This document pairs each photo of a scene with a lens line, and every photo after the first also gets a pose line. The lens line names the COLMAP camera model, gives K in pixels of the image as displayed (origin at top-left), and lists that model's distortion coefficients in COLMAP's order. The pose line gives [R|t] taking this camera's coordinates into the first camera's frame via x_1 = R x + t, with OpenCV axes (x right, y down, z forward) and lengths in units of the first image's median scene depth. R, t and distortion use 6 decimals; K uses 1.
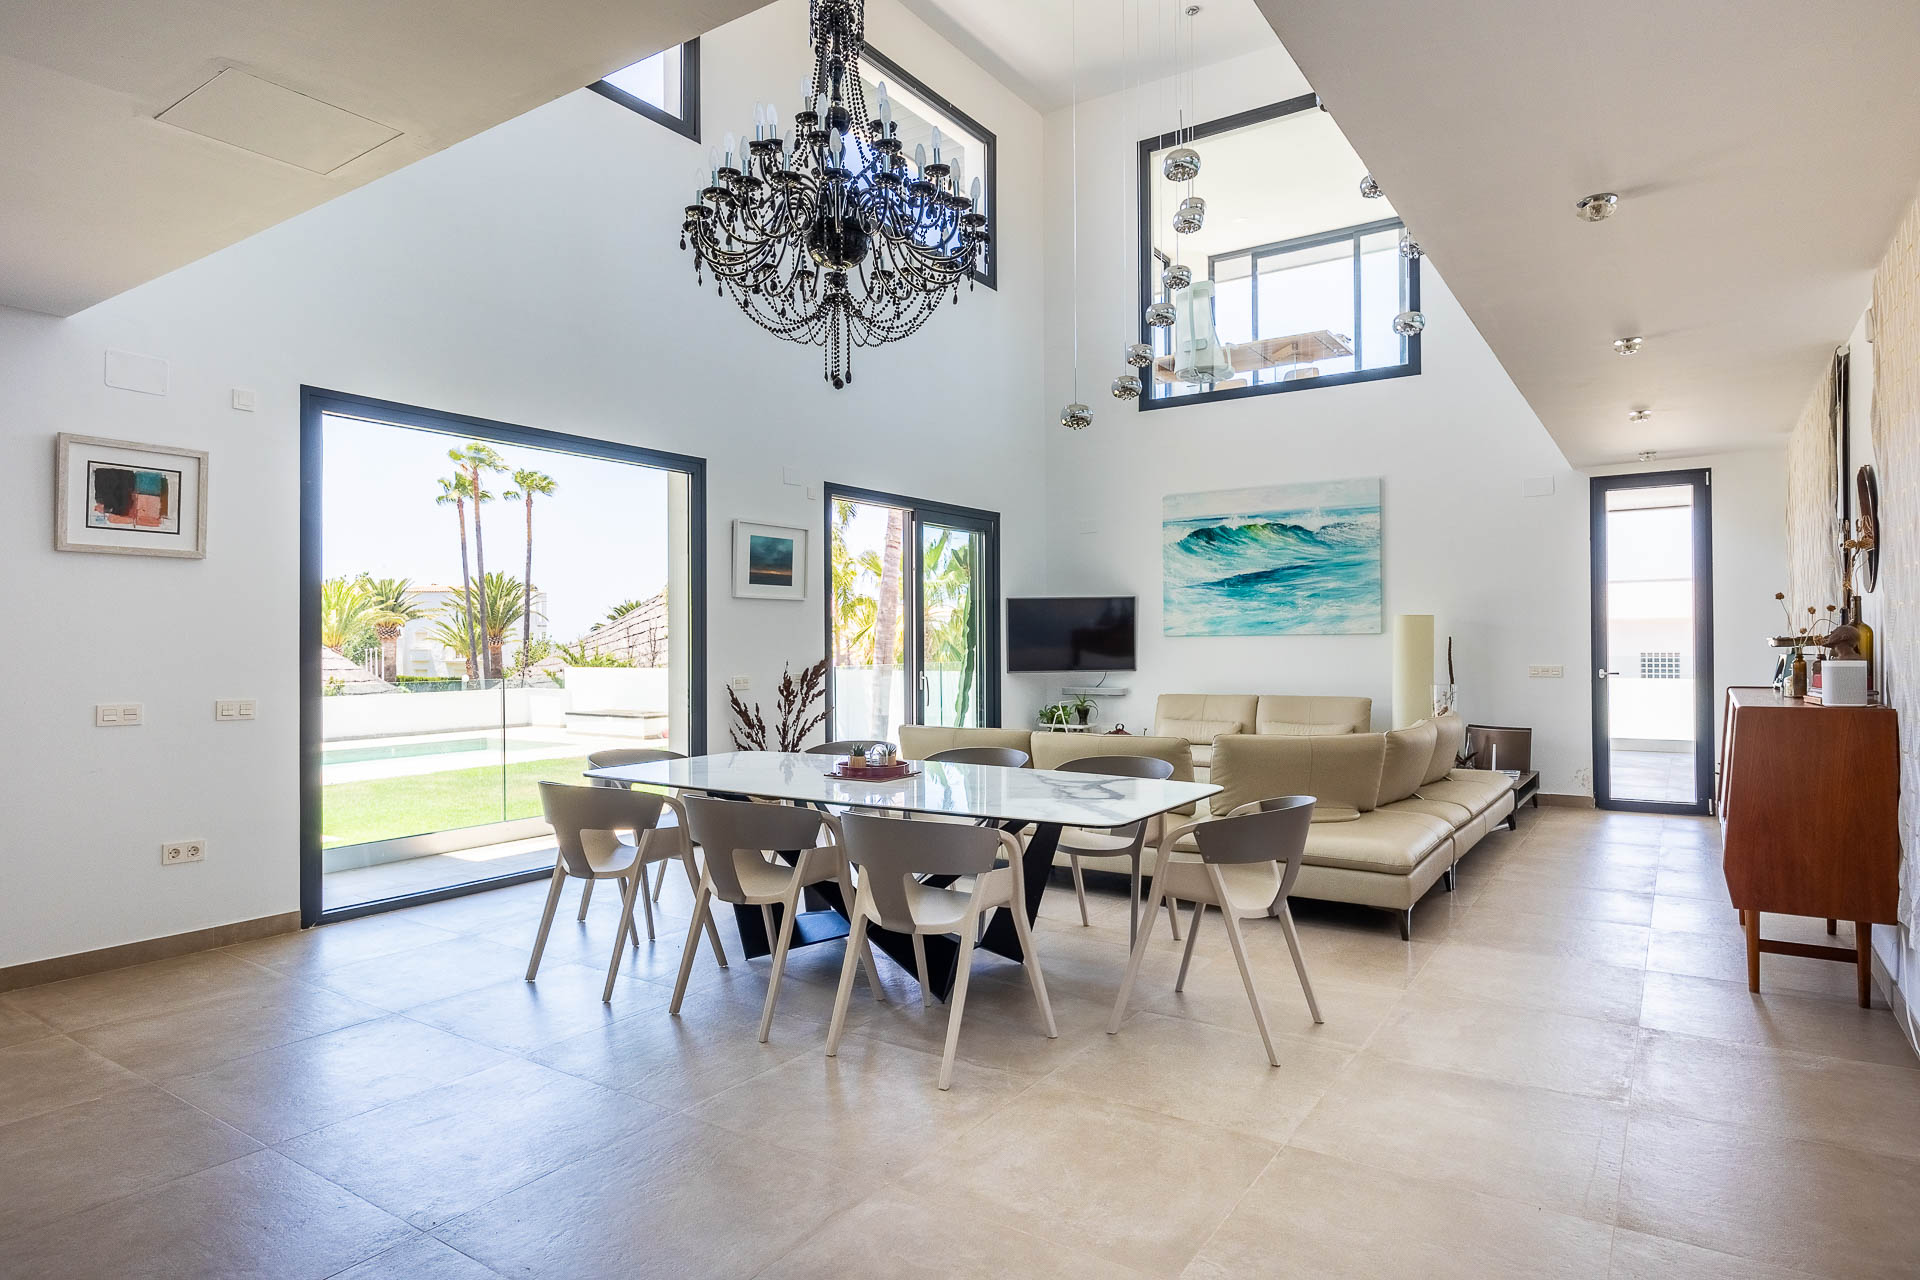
lens RADIAL K [[1084.7, 0, 962.0], [0, 1084.7, 631.2], [0, 0, 1]] dist [-0.005913, 0.002303]
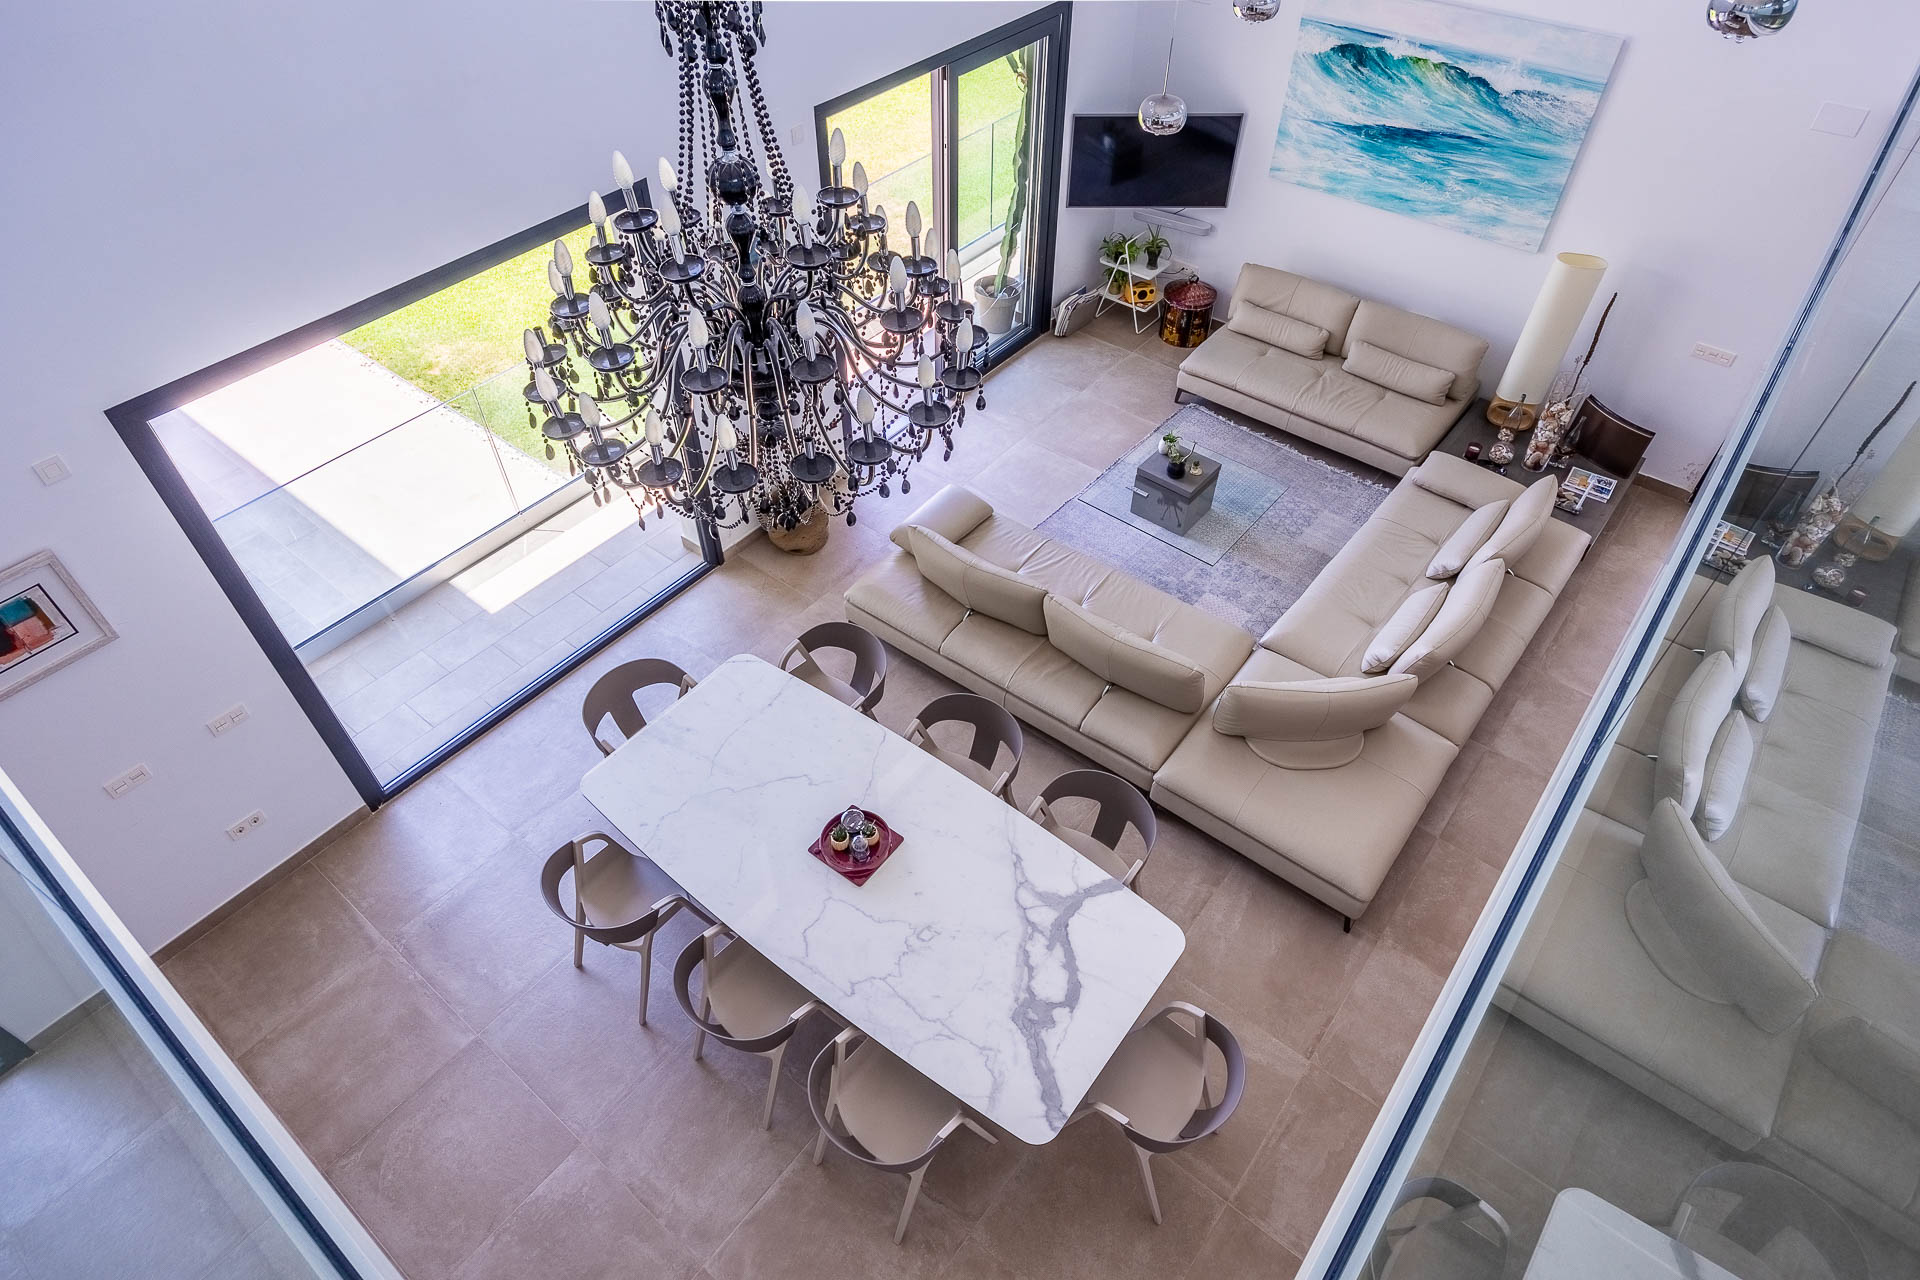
lens RADIAL K [[1084.7, 0, 952.6], [0, 1084.7, 643.9], [0, 0, 1]] dist [-0.005913, 0.002303]
pose [[0.996130, 0.068115, -0.055554, 0.026339], [-0.006251, 0.685336, 0.728201, -0.359602], [0.087674, -0.725035, 0.683109, 0.212204]]
